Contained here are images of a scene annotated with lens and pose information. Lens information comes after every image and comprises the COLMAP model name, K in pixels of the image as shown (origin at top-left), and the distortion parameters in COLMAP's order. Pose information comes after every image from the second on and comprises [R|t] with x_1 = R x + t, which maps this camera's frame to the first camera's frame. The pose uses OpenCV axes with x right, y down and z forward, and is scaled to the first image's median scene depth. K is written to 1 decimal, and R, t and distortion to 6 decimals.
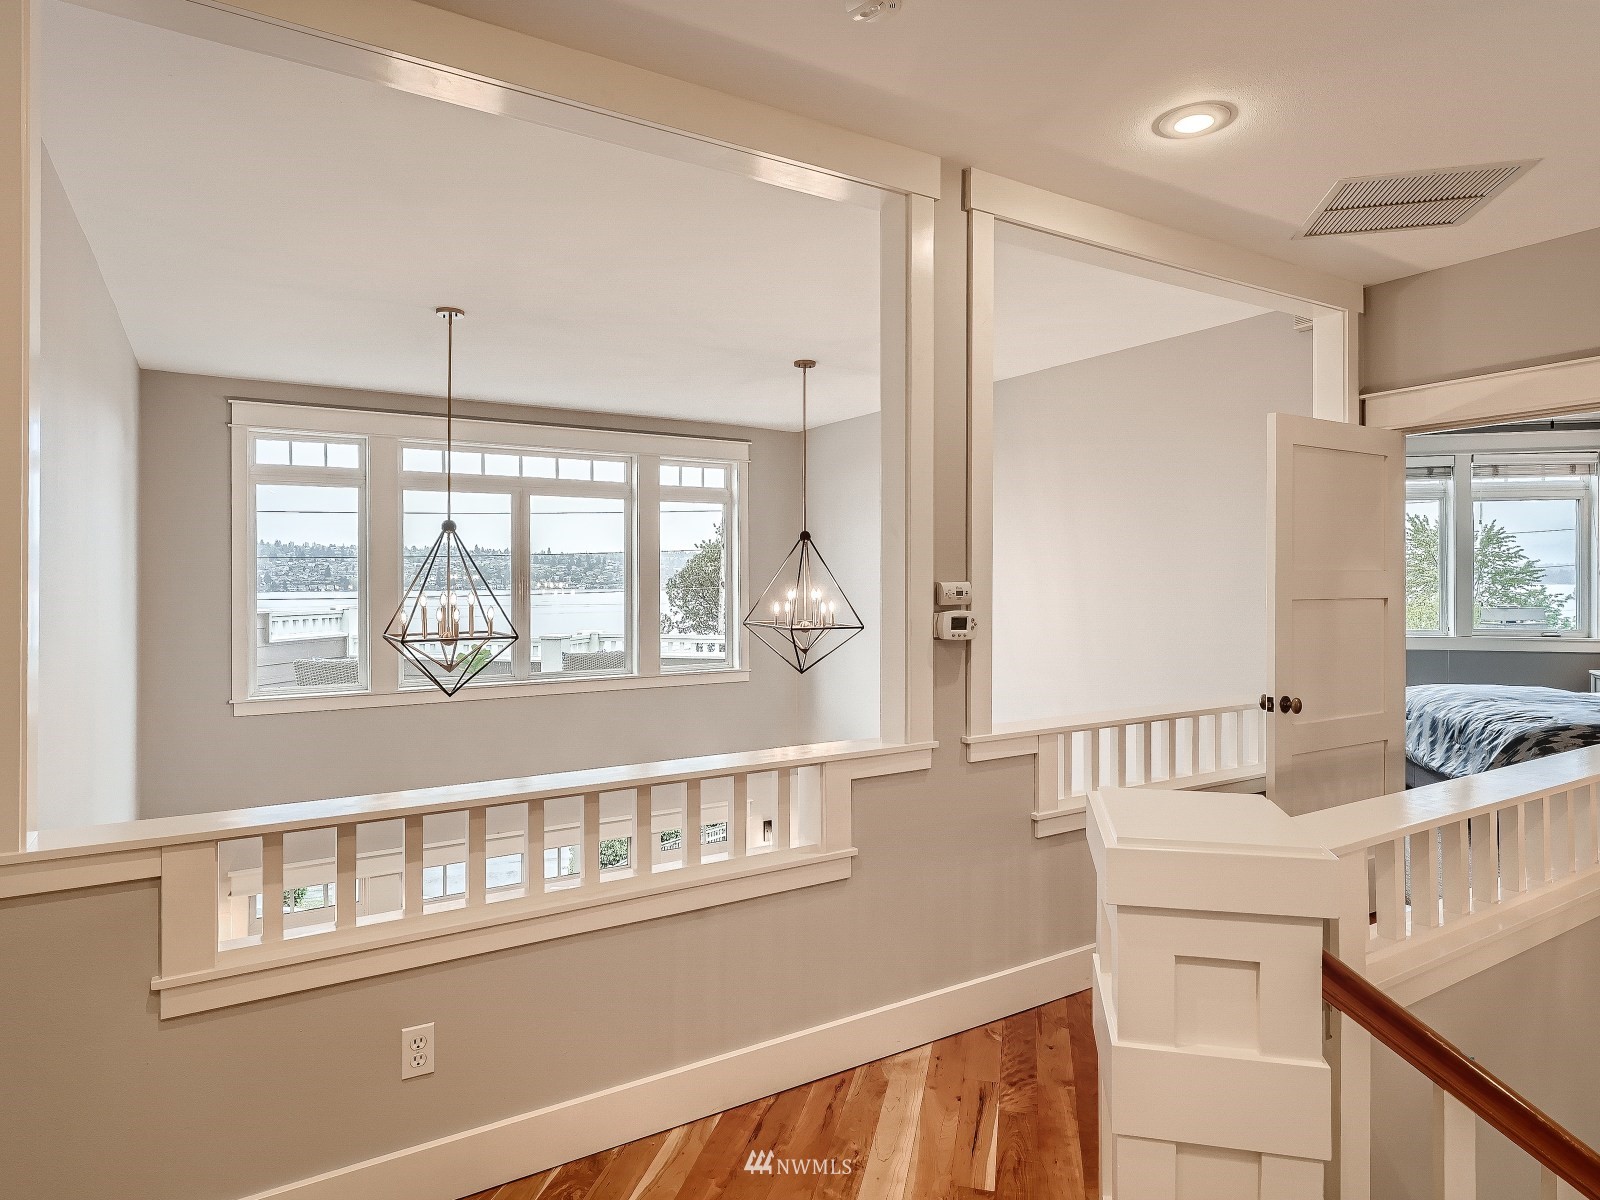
lens RADIAL K [[921.4, 0, 798.1], [0, 921.4, 592.0], [0, 0, 1]] dist [-0.000347, -0.000547]
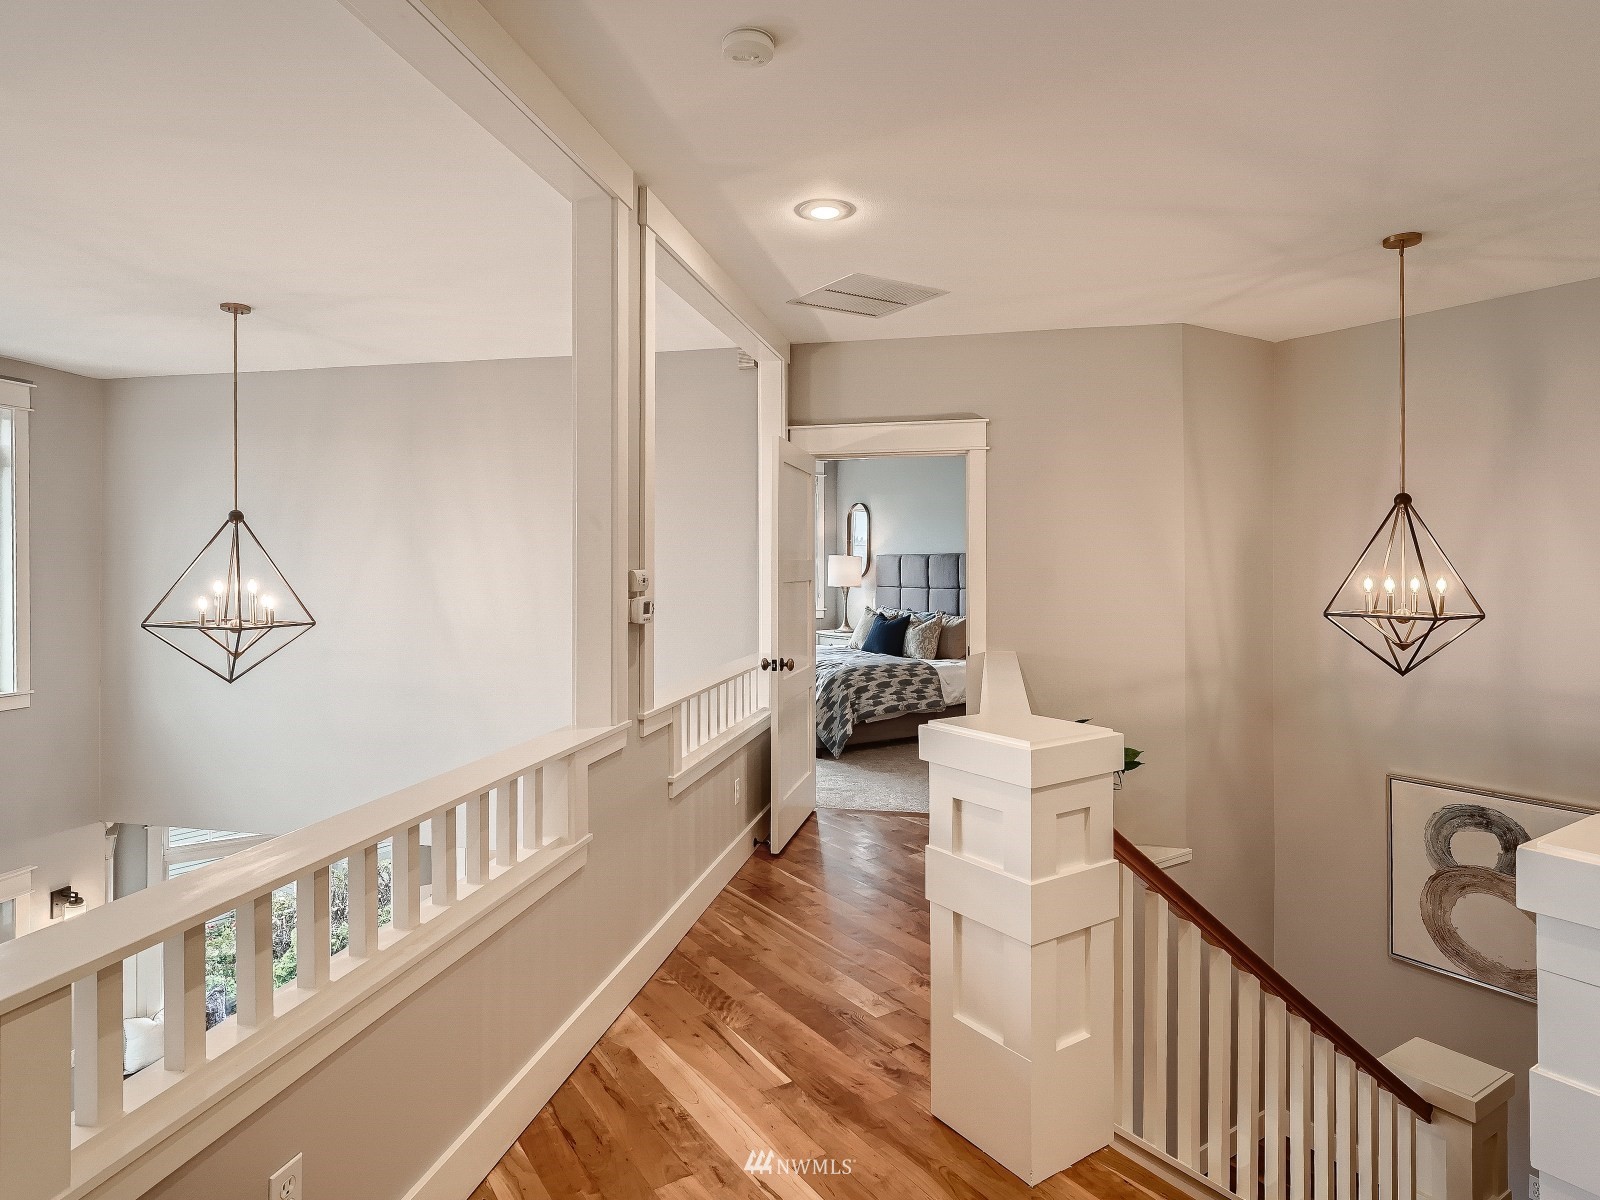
lens RADIAL K [[919.3, 0, 796.9], [0, 919.3, 578.7], [0, 0, 1]] dist [0.005692, 0.001281]
pose [[0.690783, -0.012566, 0.722952, -0.462792], [0.013672, 0.999897, 0.004316, -0.002642], [-0.722932, 0.006903, 0.690884, 0.123045]]
